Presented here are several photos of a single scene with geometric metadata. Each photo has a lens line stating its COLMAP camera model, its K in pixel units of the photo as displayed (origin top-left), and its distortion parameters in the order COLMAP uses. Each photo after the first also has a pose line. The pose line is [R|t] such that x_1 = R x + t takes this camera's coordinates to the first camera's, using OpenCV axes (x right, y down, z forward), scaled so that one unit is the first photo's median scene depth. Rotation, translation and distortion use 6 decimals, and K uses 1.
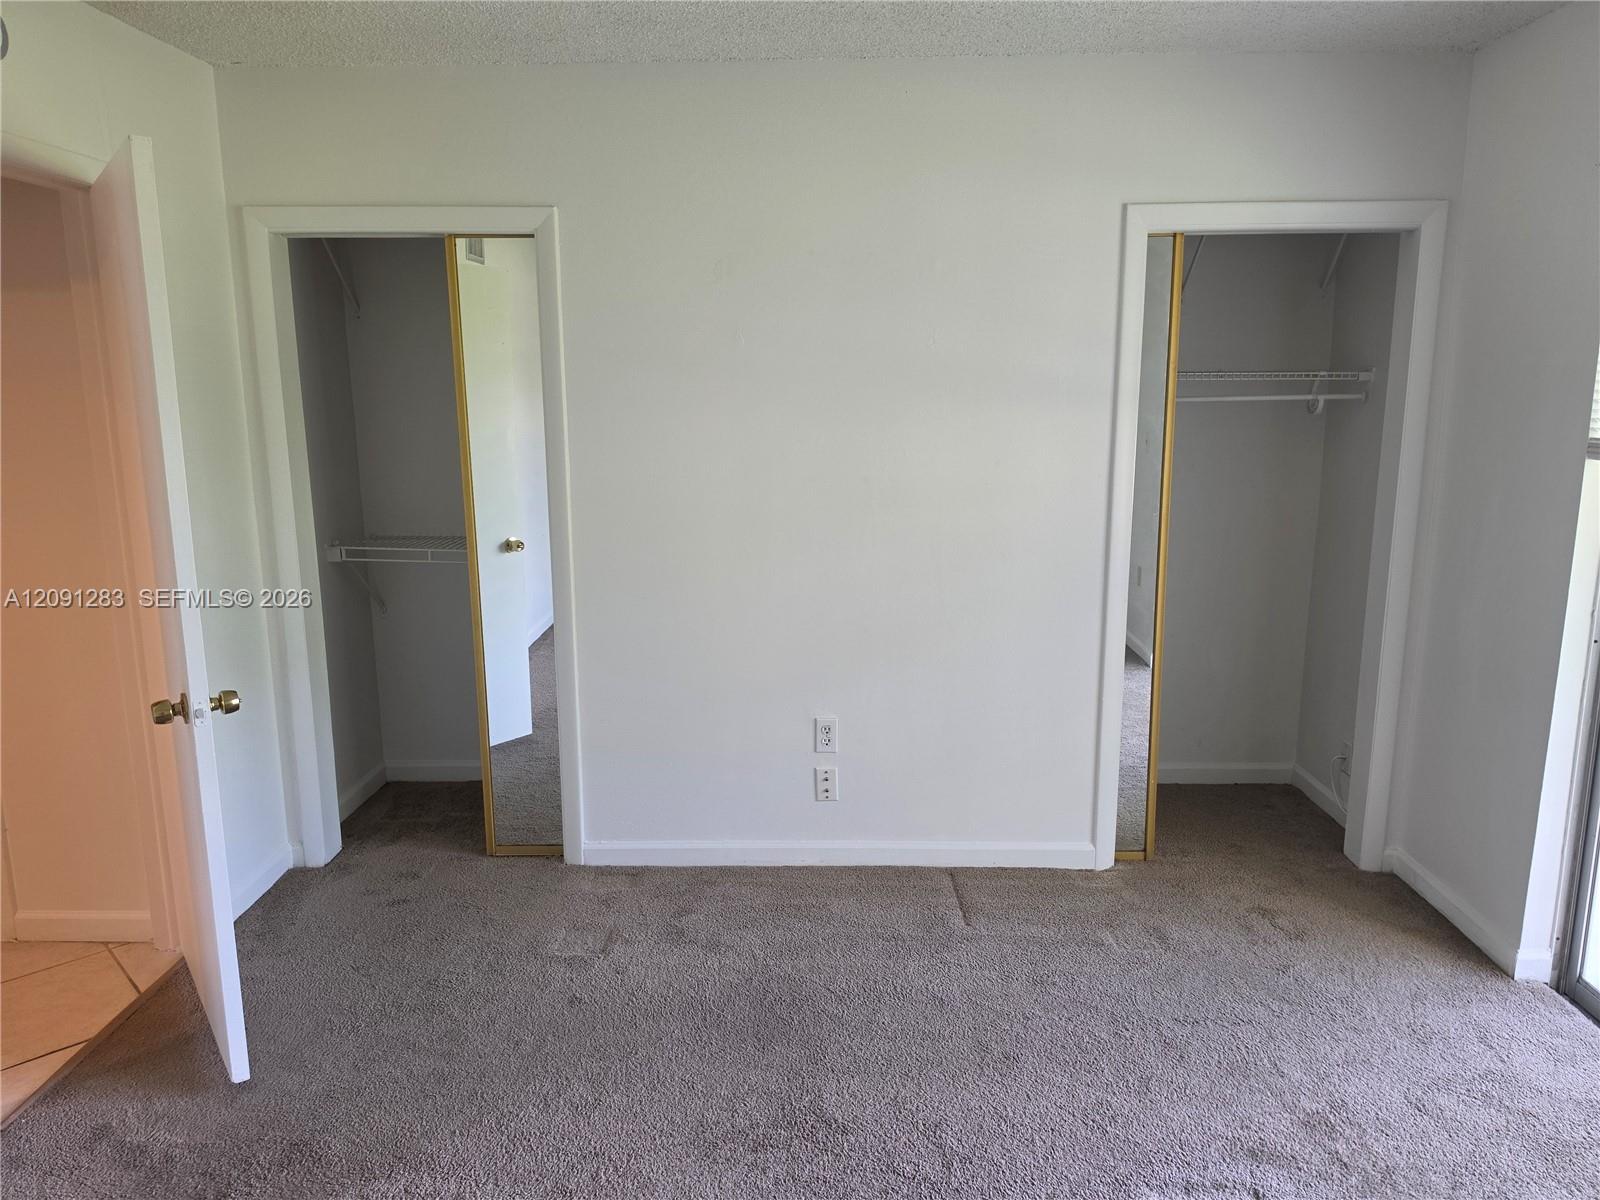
lens RADIAL K [[1084.6, 0, 792.4], [0, 1084.6, 523.3], [0, 0, 1]] dist [0.050207, -0.052569]
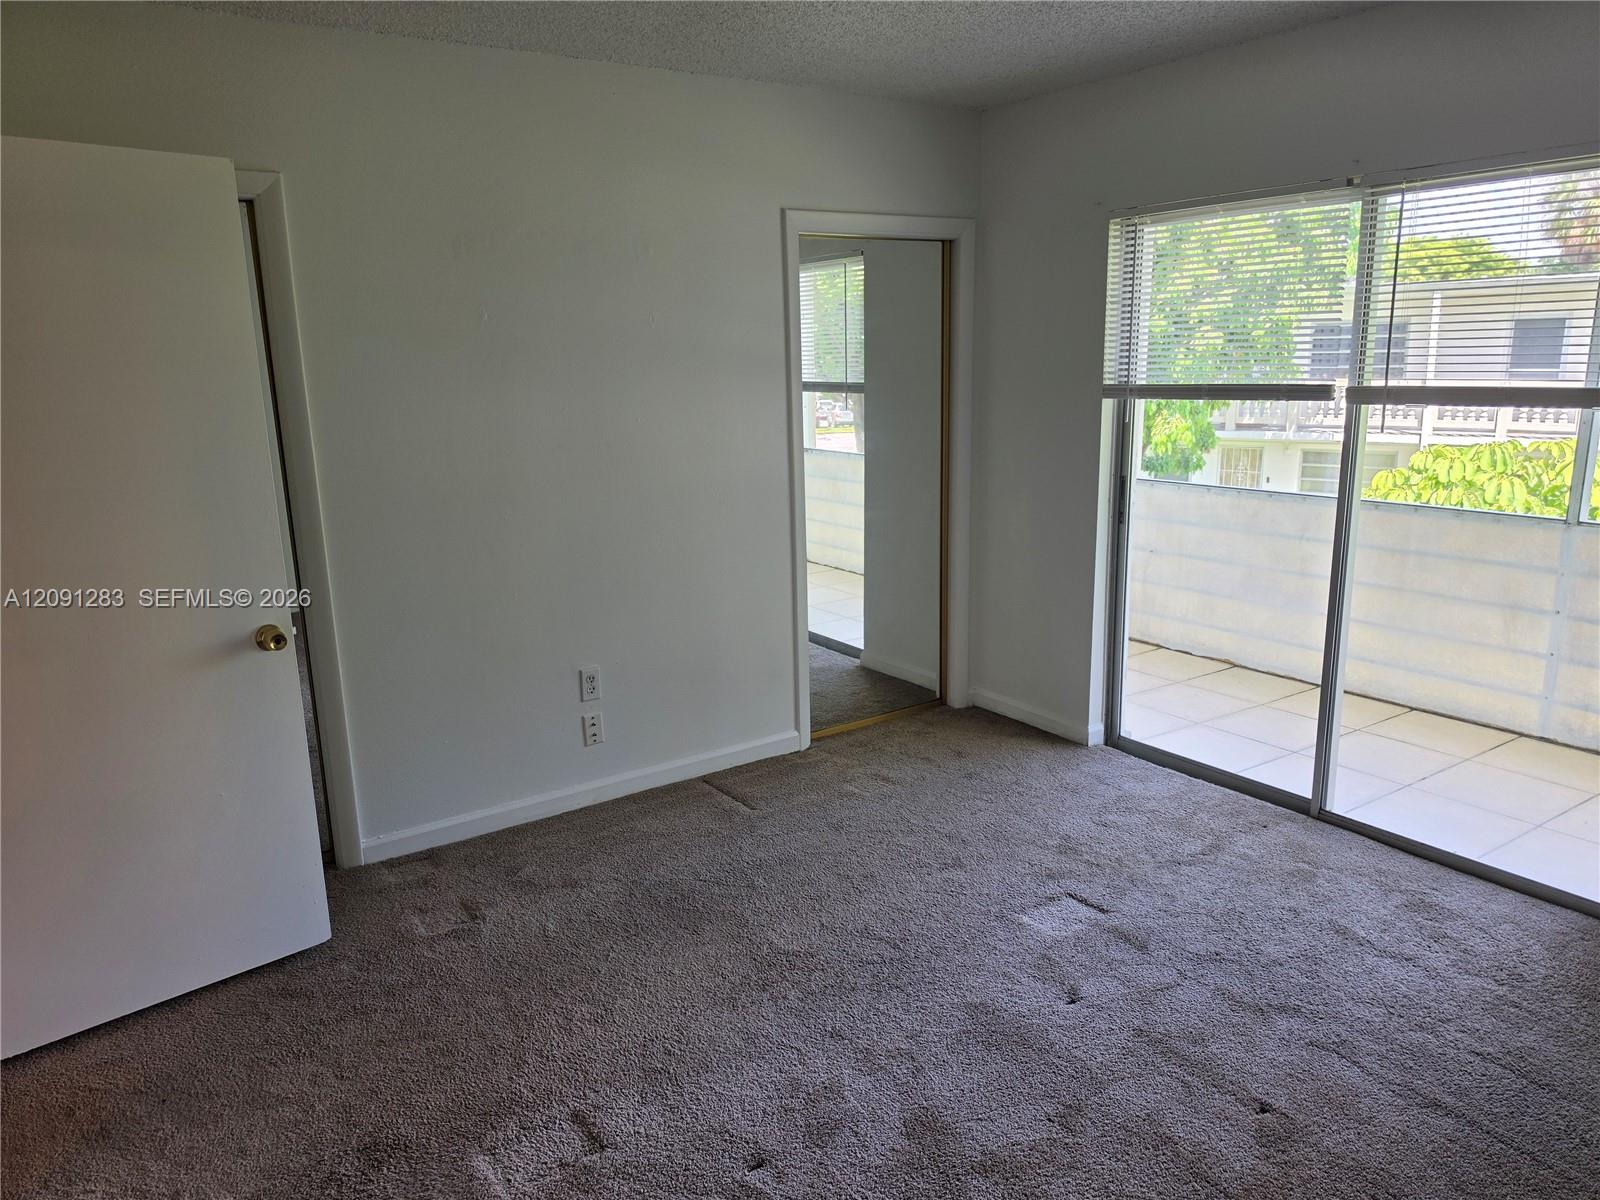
lens RADIAL K [[1084.6, 0, 792.4], [0, 1084.6, 523.3], [0, 0, 1]] dist [0.050207, -0.052569]
pose [[0.828039, -0.105022, 0.550747, -0.396047], [0.091860, 0.994438, 0.051519, -0.002978], [-0.553094, 0.007932, 0.833081, -0.021569]]
